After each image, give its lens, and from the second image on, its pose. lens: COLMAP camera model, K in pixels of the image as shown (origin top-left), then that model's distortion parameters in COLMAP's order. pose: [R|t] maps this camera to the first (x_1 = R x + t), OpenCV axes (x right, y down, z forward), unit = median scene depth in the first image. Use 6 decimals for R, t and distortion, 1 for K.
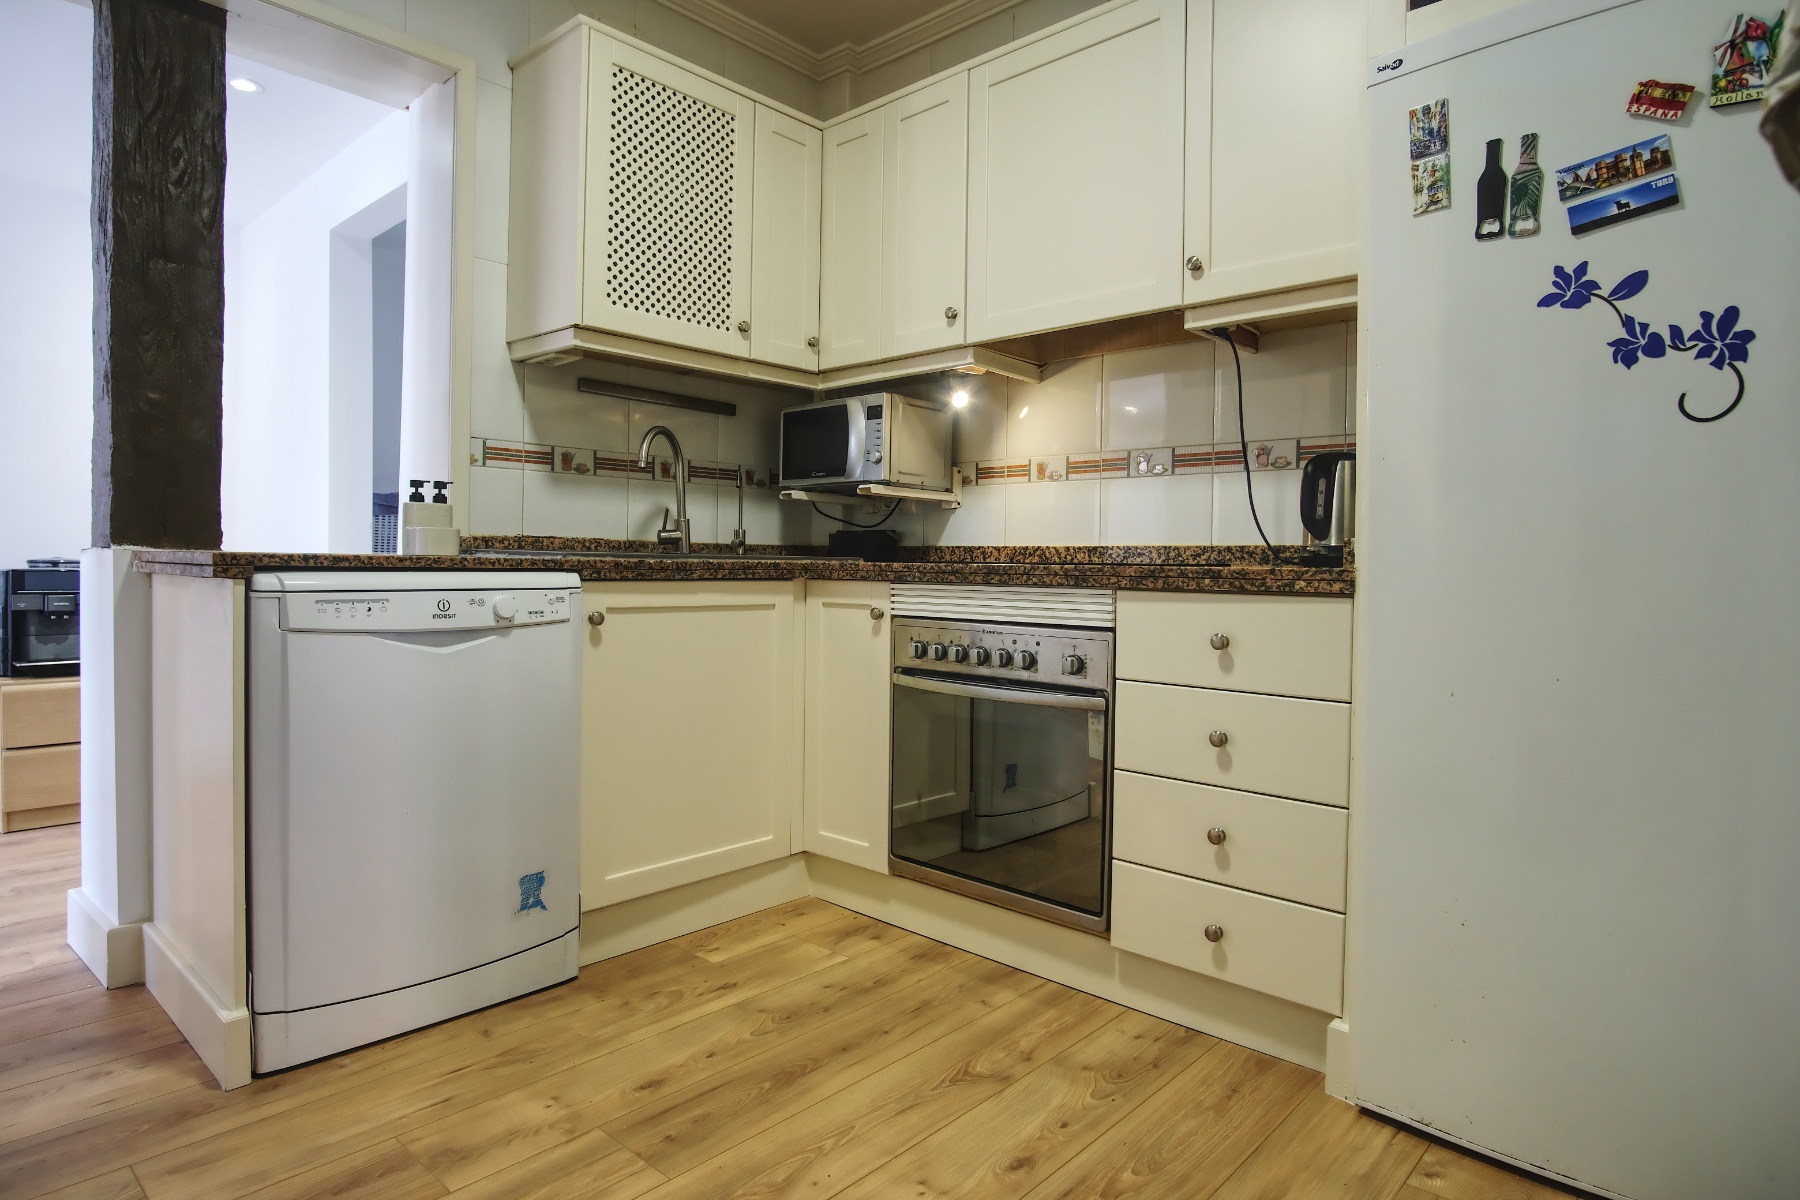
lens RADIAL K [[1012.6, 0, 909.6], [0, 1012.6, 584.2], [0, 0, 1]] dist [-0.024054, 0.002281]
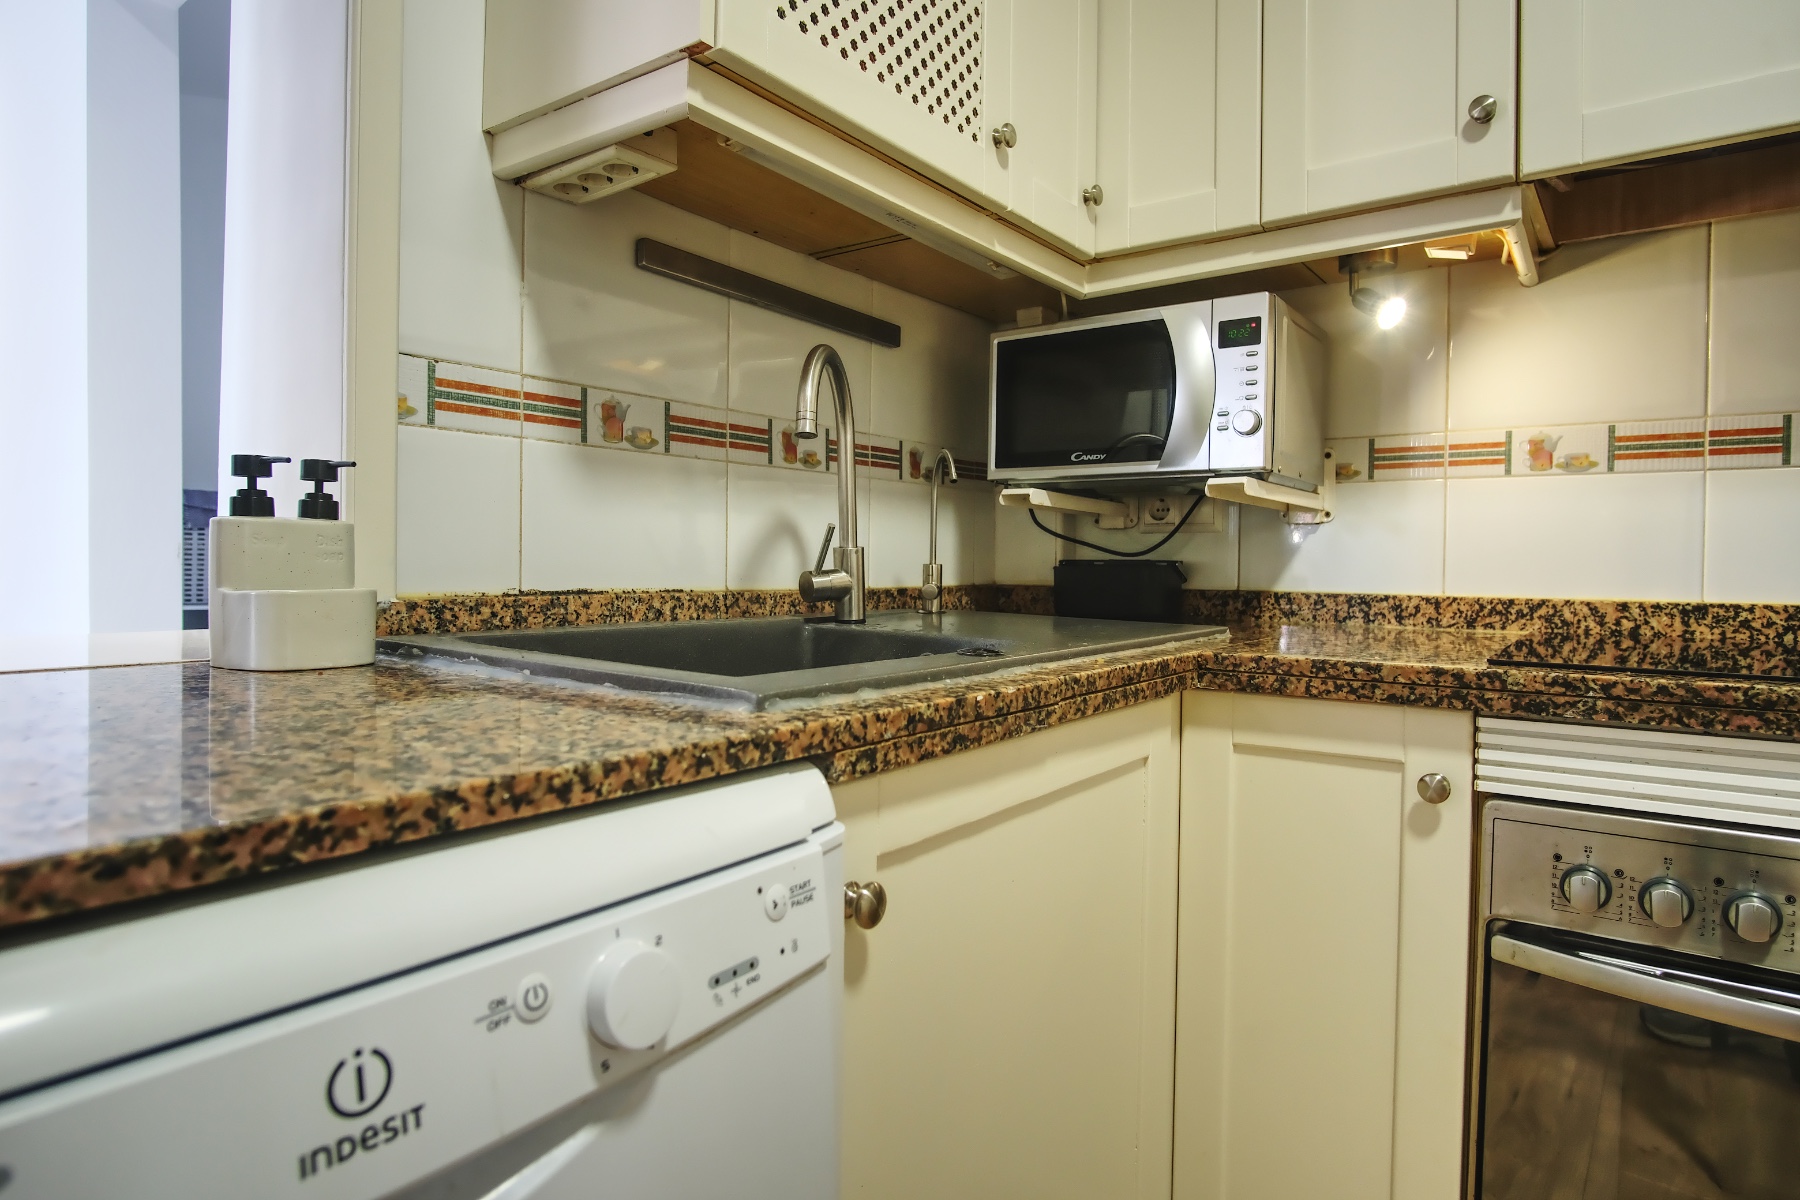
lens RADIAL K [[1012.6, 0, 909.6], [0, 1012.6, 584.2], [0, 0, 1]] dist [-0.024054, 0.002281]
pose [[0.994926, -0.005315, 0.100469, -0.268369], [0.005081, 0.999984, 0.002580, -0.052560], [-0.100481, -0.002056, 0.994937, 0.569989]]
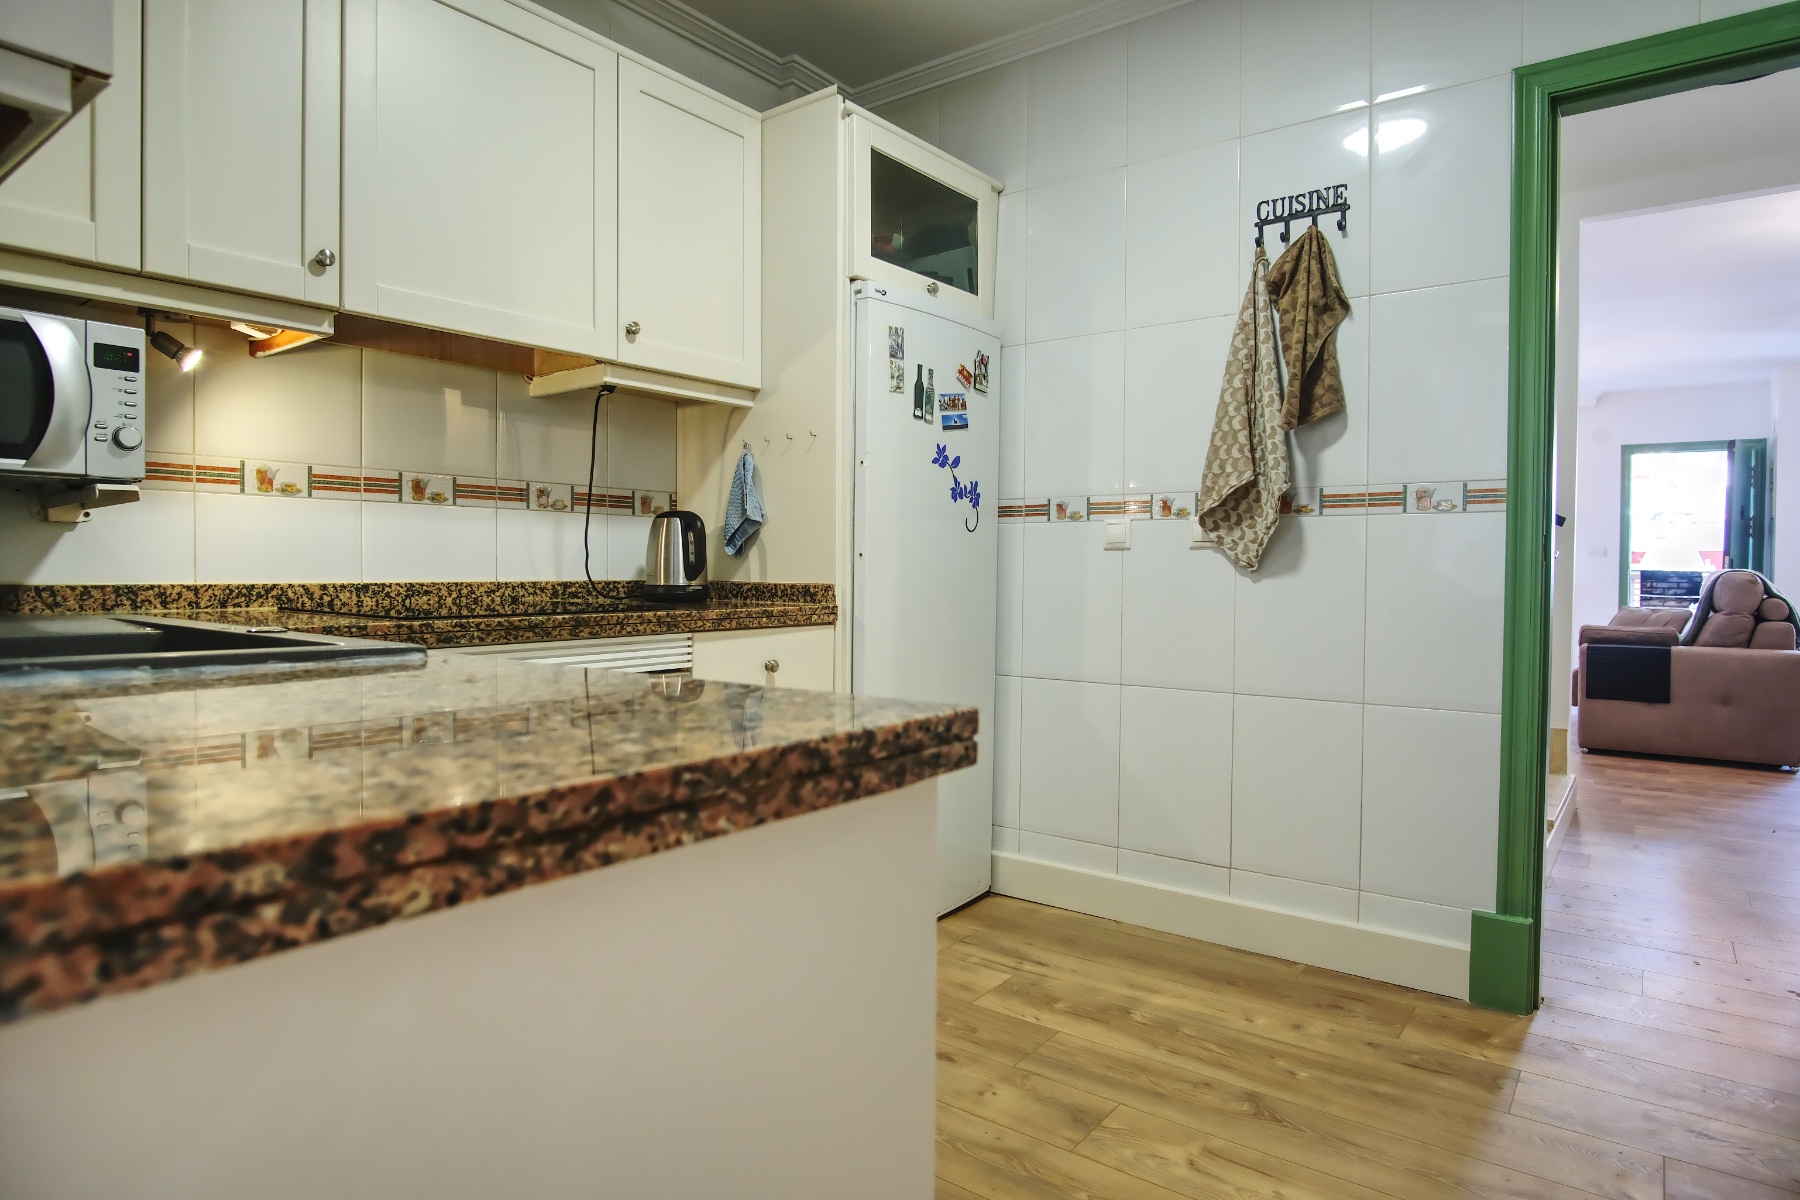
lens RADIAL K [[1012.6, 0, 909.6], [0, 1012.6, 584.2], [0, 0, 1]] dist [-0.024054, 0.002281]
pose [[-0.089531, -0.031532, 0.995485, -0.691992], [0.011146, 0.999404, 0.032659, -0.060981], [-0.995922, 0.014020, -0.089126, 0.662715]]
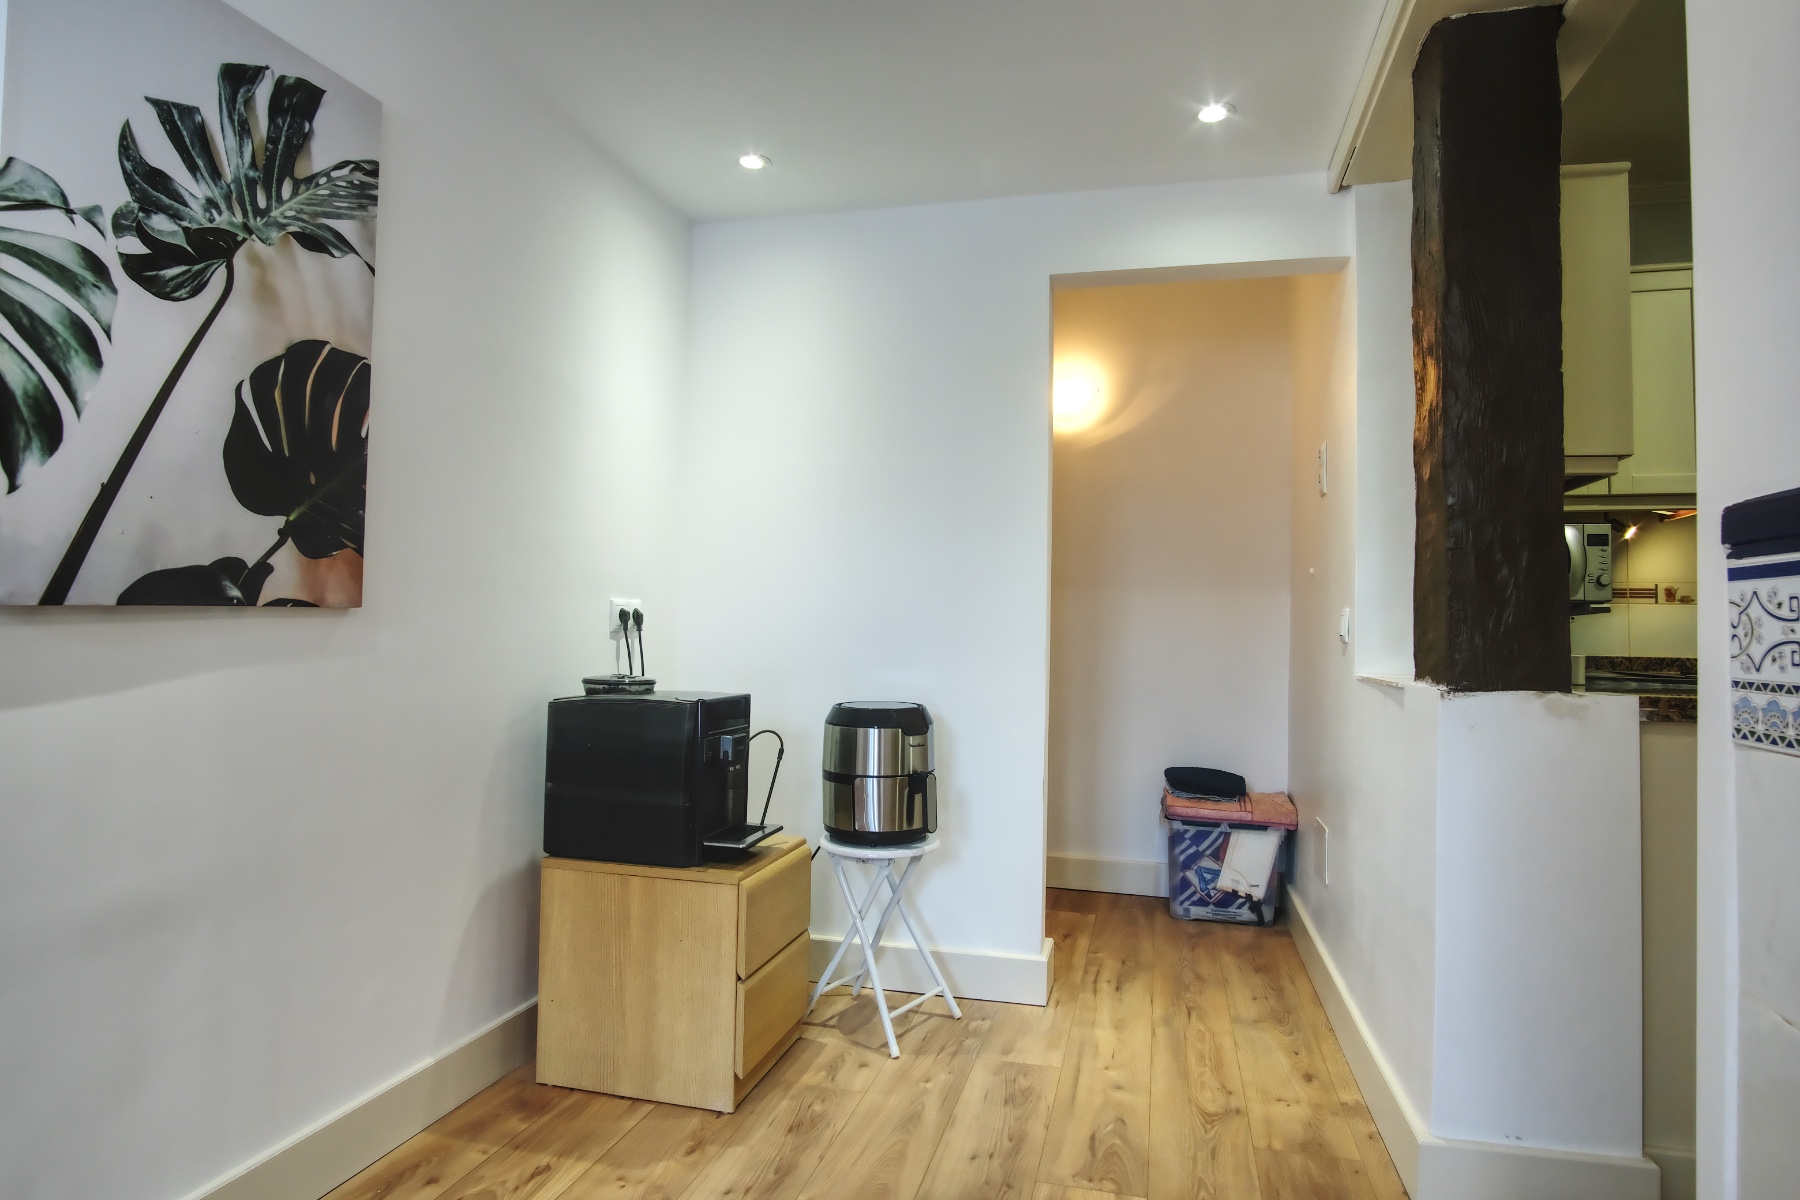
lens RADIAL K [[1012.6, 0, 909.6], [0, 1012.6, 584.2], [0, 0, 1]] dist [-0.024054, 0.002281]
pose [[0.885150, 0.025540, 0.464605, -1.339213], [0.003417, 0.998109, -0.061378, -0.059983], [-0.465294, 0.055916, 0.883388, 0.407409]]
